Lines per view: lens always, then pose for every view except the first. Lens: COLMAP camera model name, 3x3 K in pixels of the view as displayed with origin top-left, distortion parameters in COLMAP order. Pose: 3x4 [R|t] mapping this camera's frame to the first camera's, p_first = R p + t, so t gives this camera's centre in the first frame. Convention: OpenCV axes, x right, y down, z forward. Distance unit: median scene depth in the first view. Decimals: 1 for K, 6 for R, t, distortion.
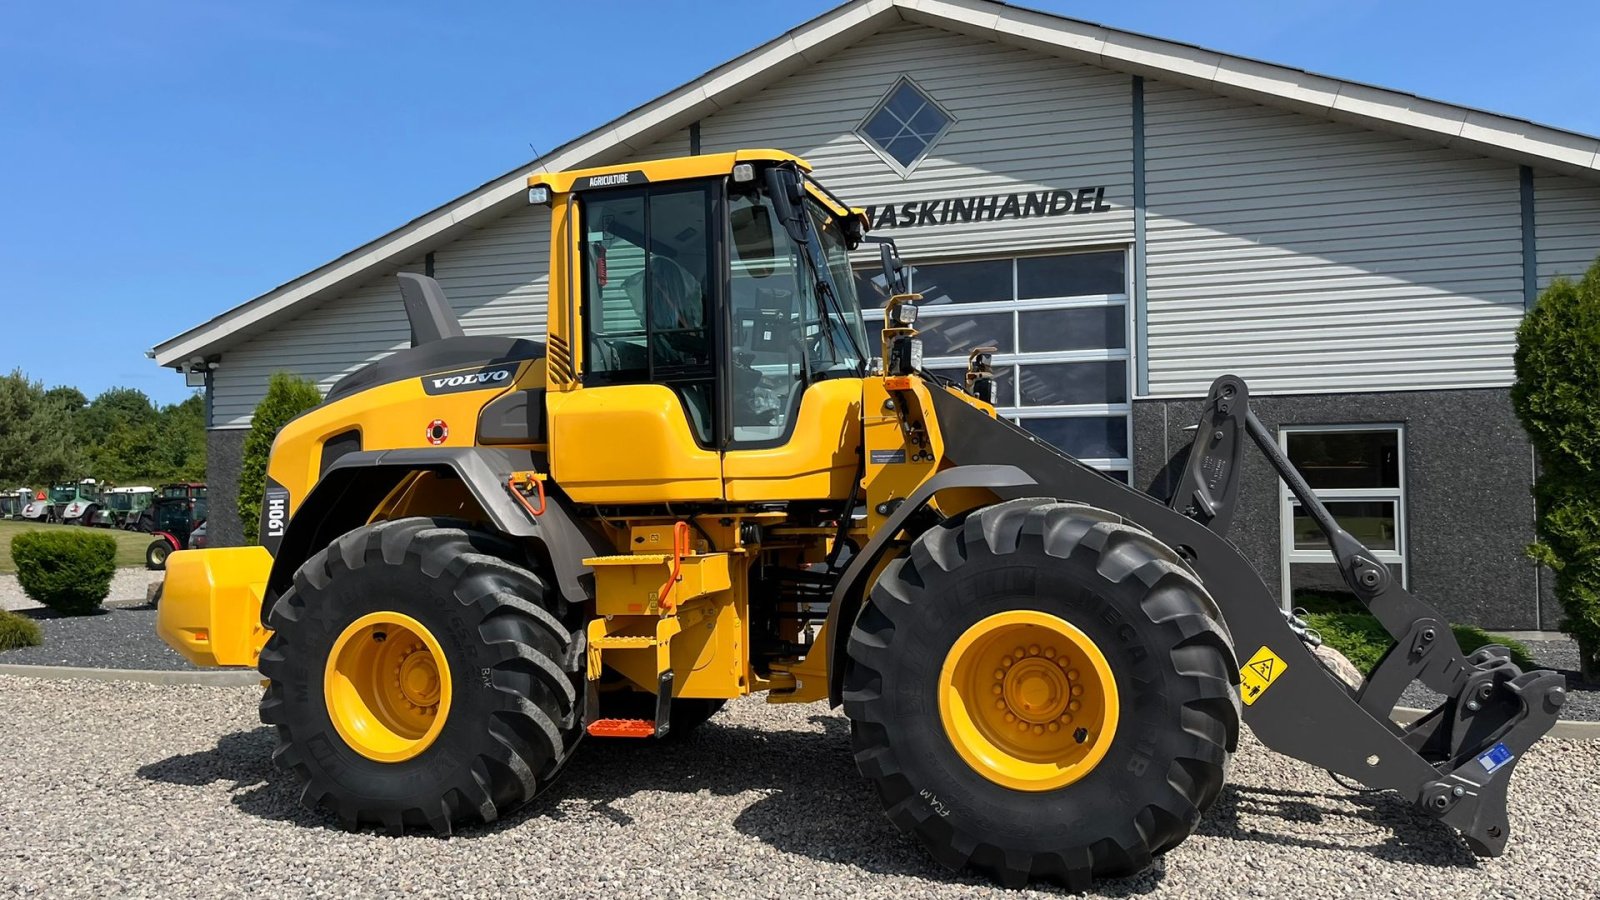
lens RADIAL K [[1181.0, 0, 806.1], [0, 1181.0, 453.8], [0, 0, 1]] dist [0.053994, -0.055866]
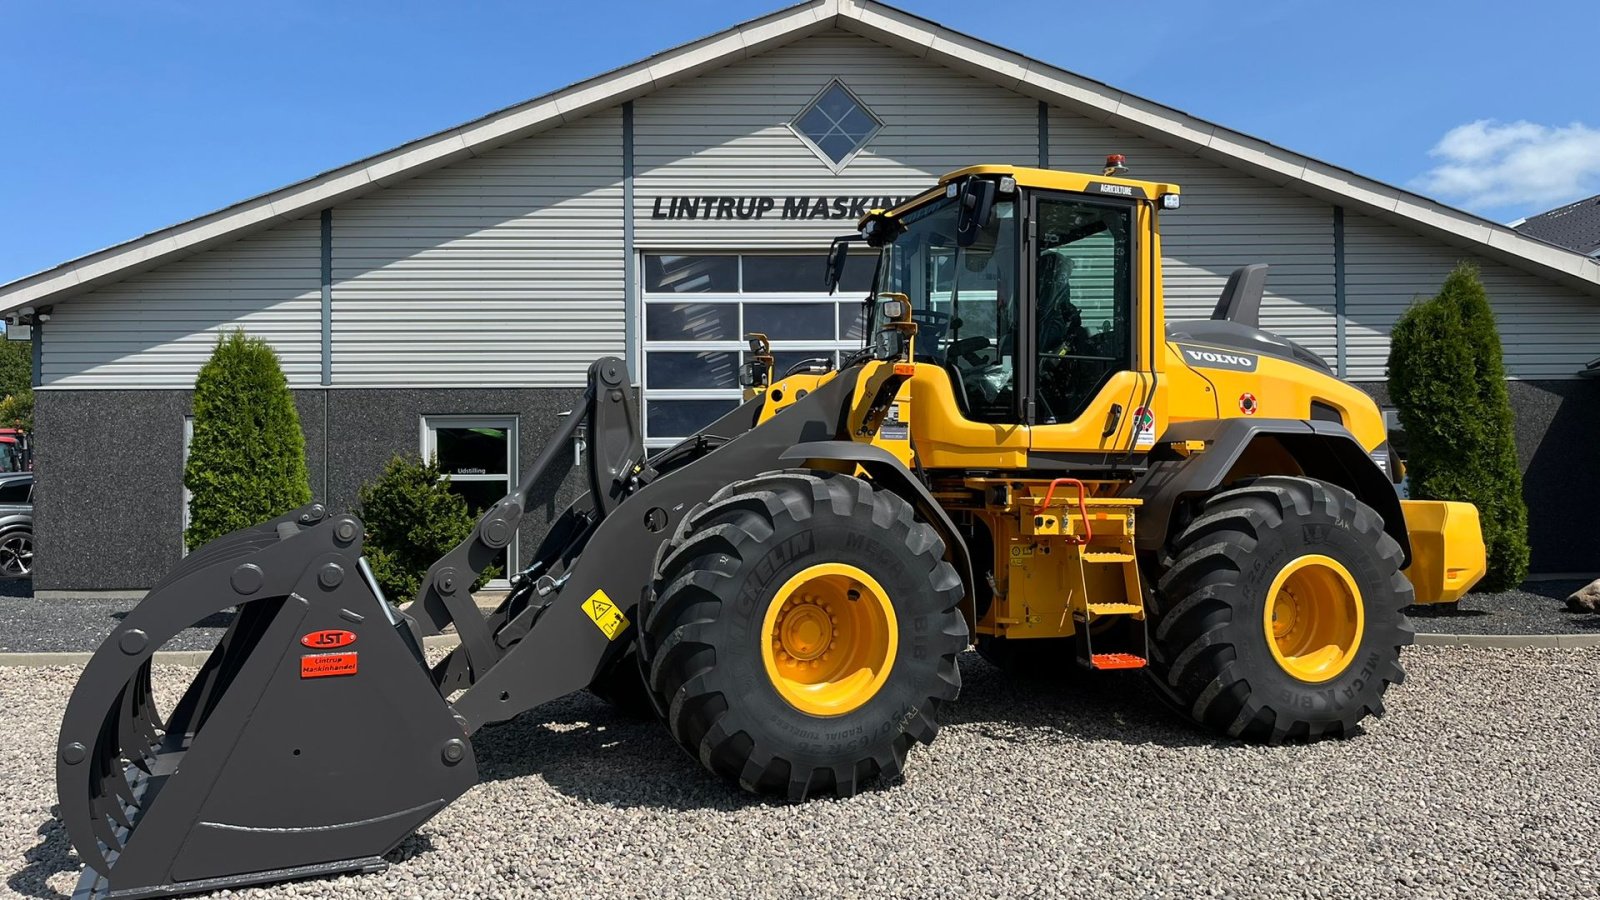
lens RADIAL K [[1170.3, 0, 775.0], [0, 1170.3, 440.4], [0, 0, 1]] dist [0.056166, -0.069173]
pose [[0.953300, 0.011283, 0.301816, -0.304834], [-0.013991, 0.999879, 0.006814, 0.004599], [-0.301702, -0.010718, 0.953342, -0.007811]]
